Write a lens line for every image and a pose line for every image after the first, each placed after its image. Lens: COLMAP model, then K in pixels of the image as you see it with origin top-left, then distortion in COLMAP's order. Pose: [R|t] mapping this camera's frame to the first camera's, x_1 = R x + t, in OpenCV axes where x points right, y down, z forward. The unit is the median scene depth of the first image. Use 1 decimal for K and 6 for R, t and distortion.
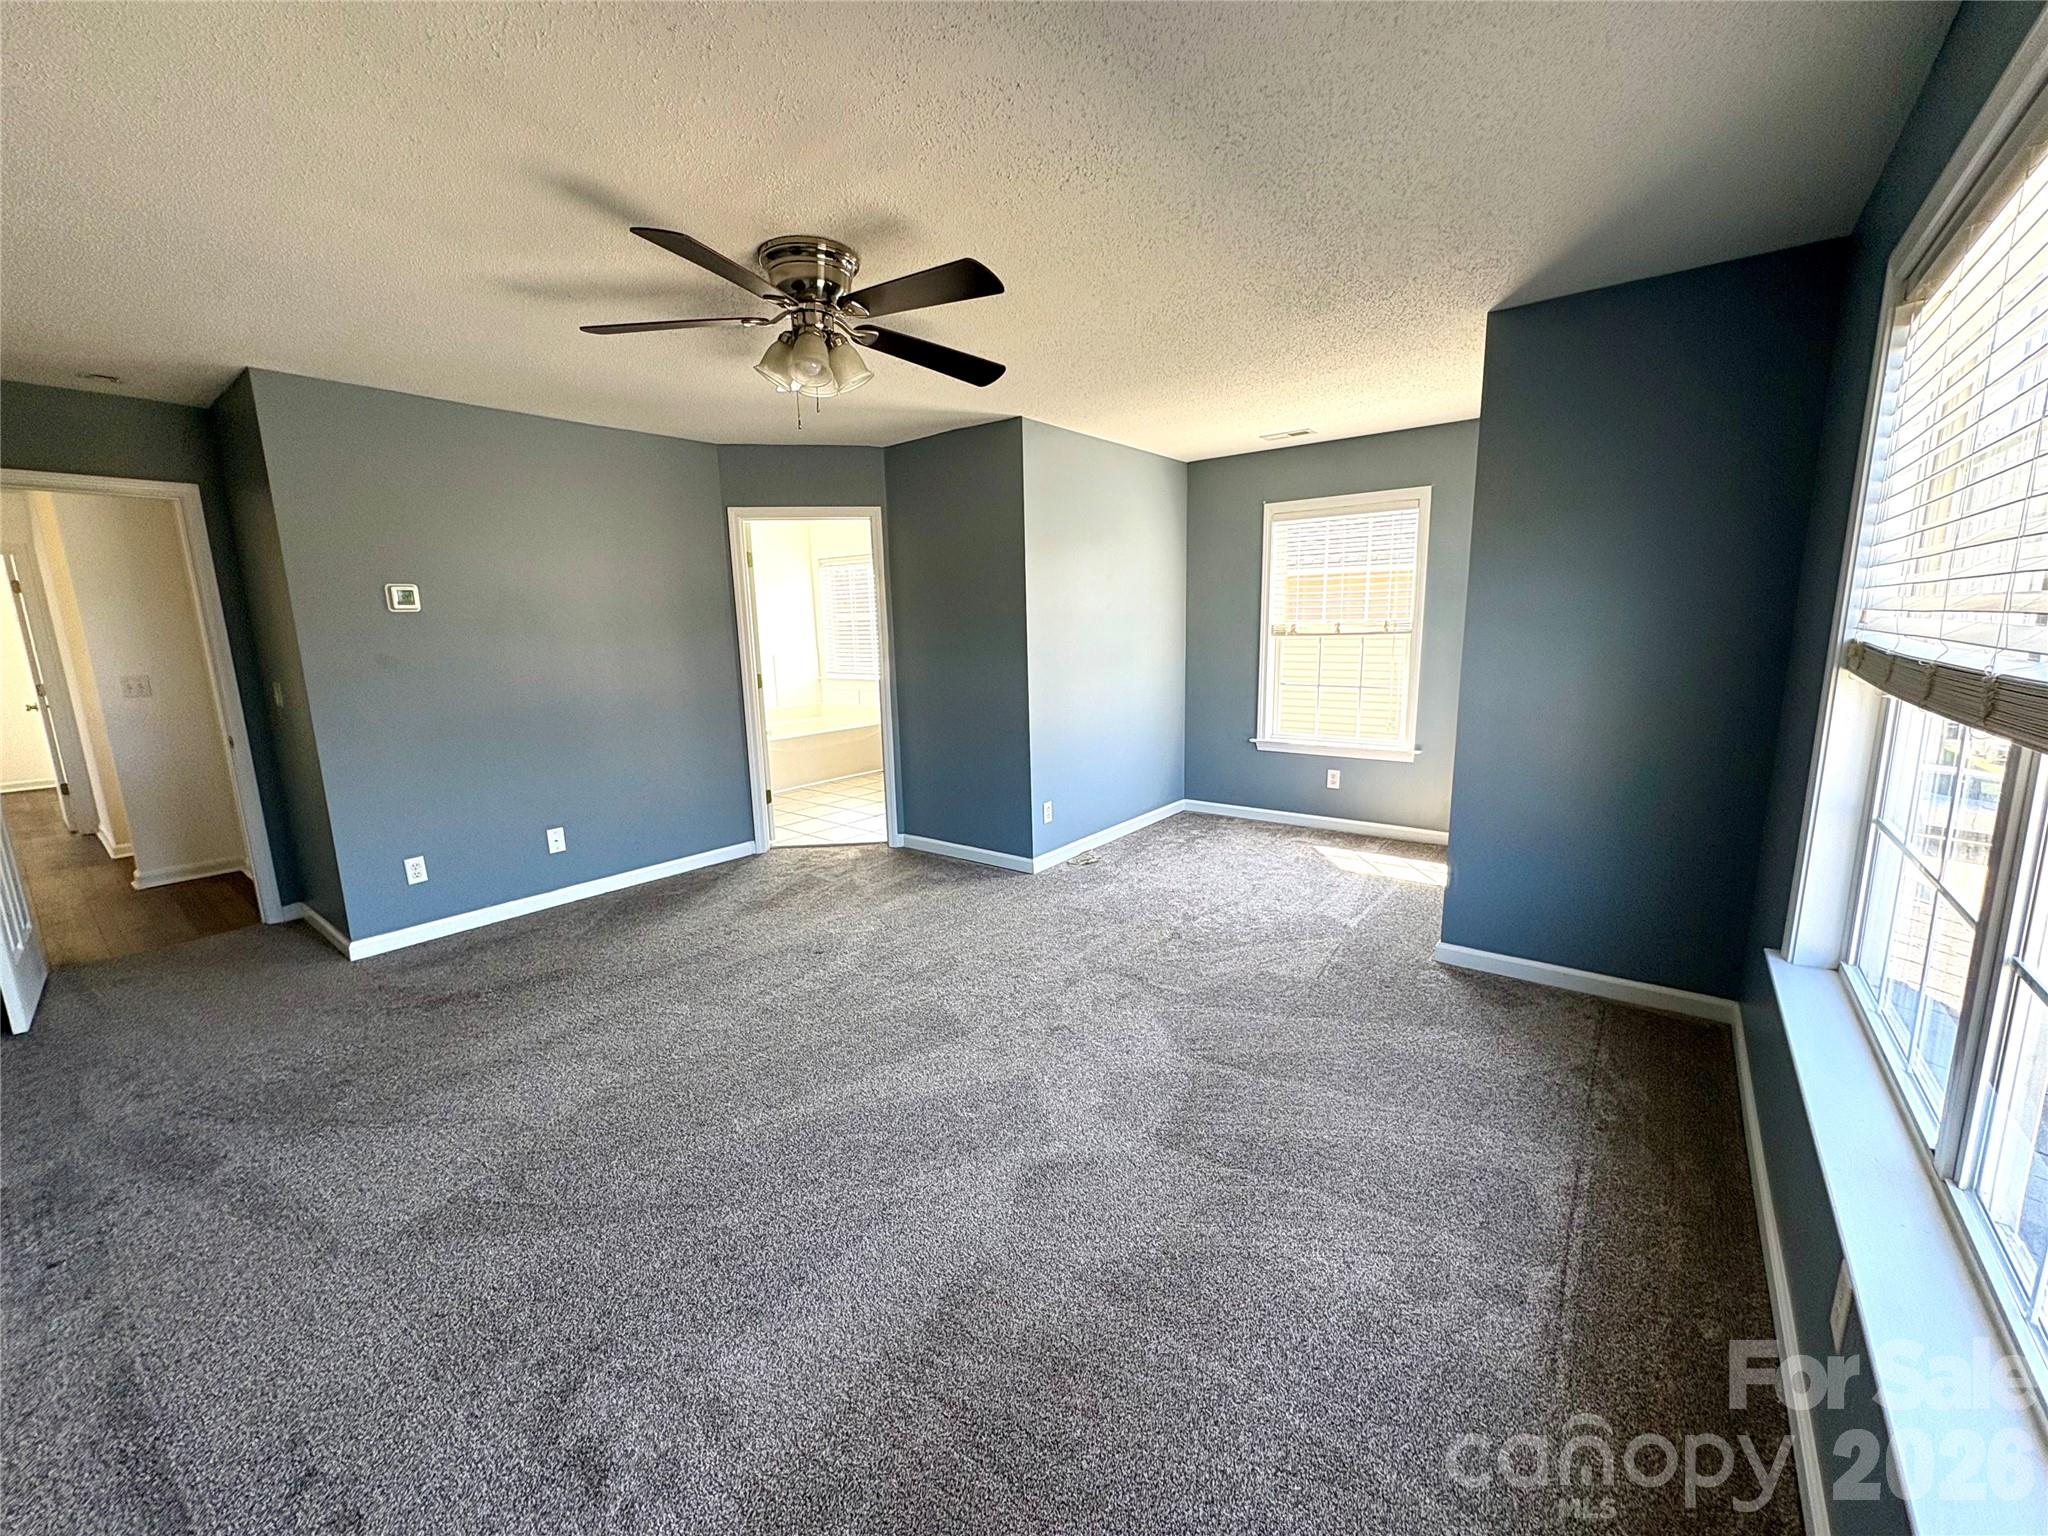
lens RADIAL K [[813.5, 0, 1022.8], [0, 813.5, 763.7], [0, 0, 1]] dist [-0.000939, 0.000088]
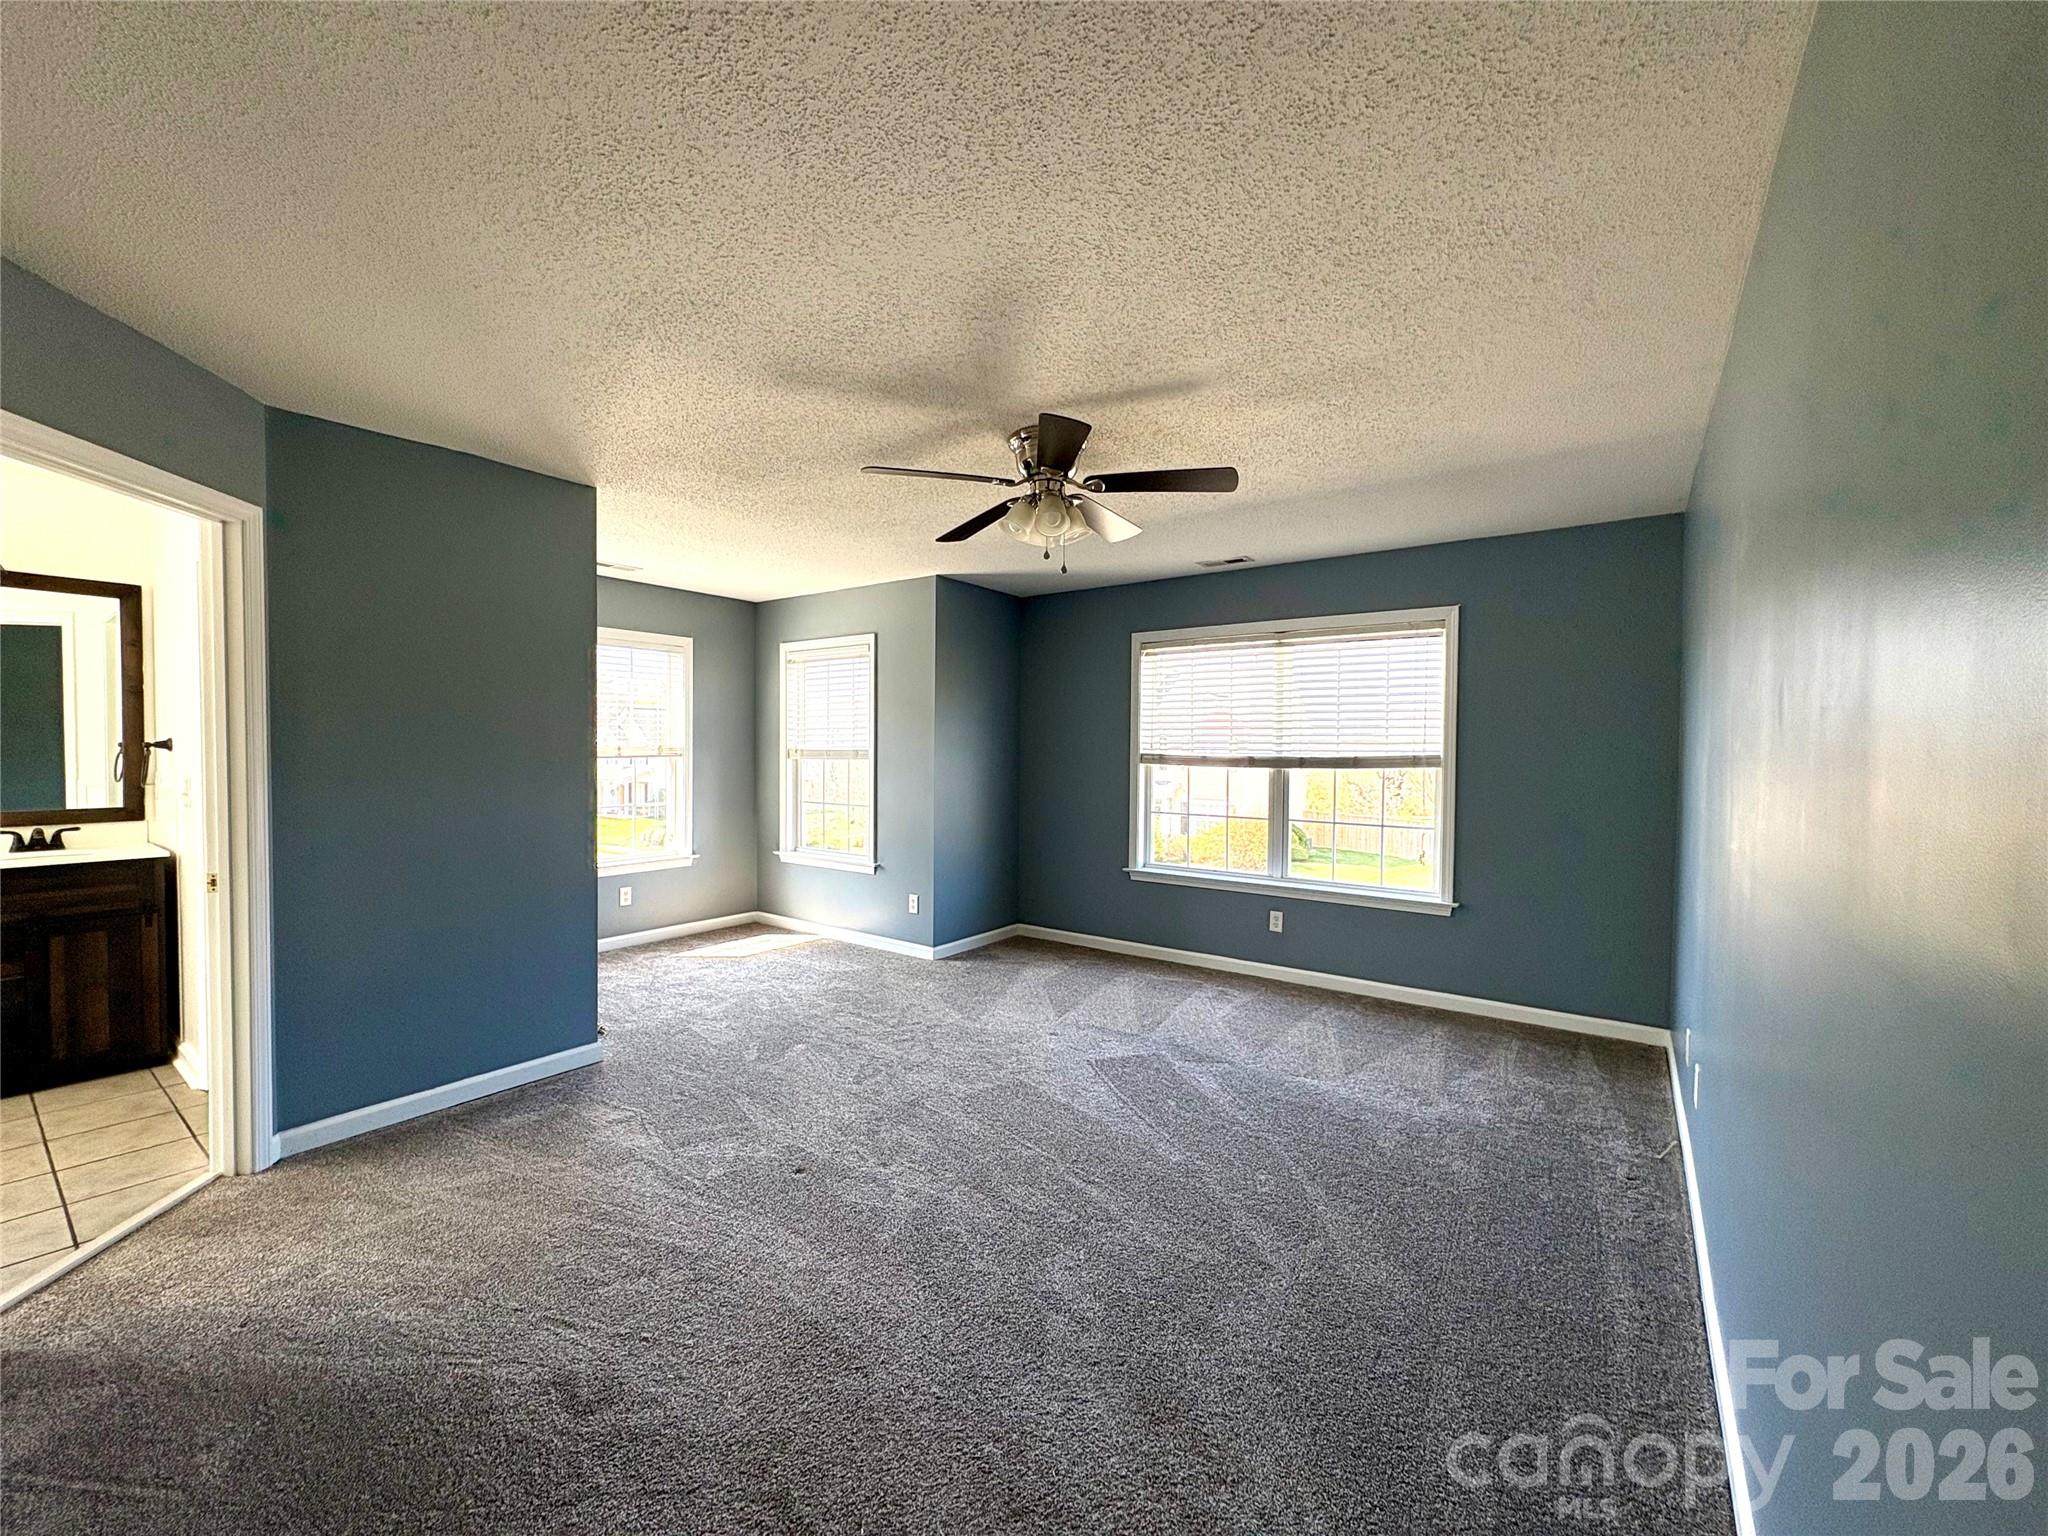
lens RADIAL K [[813.5, 0, 1022.8], [0, 813.5, 763.7], [0, 0, 1]] dist [-0.000939, 0.000088]
pose [[-0.026813, 0.001449, 0.999639, -0.784999], [0.162189, 0.986755, 0.002920, -0.080880], [-0.986395, 0.162209, -0.026693, 0.597258]]
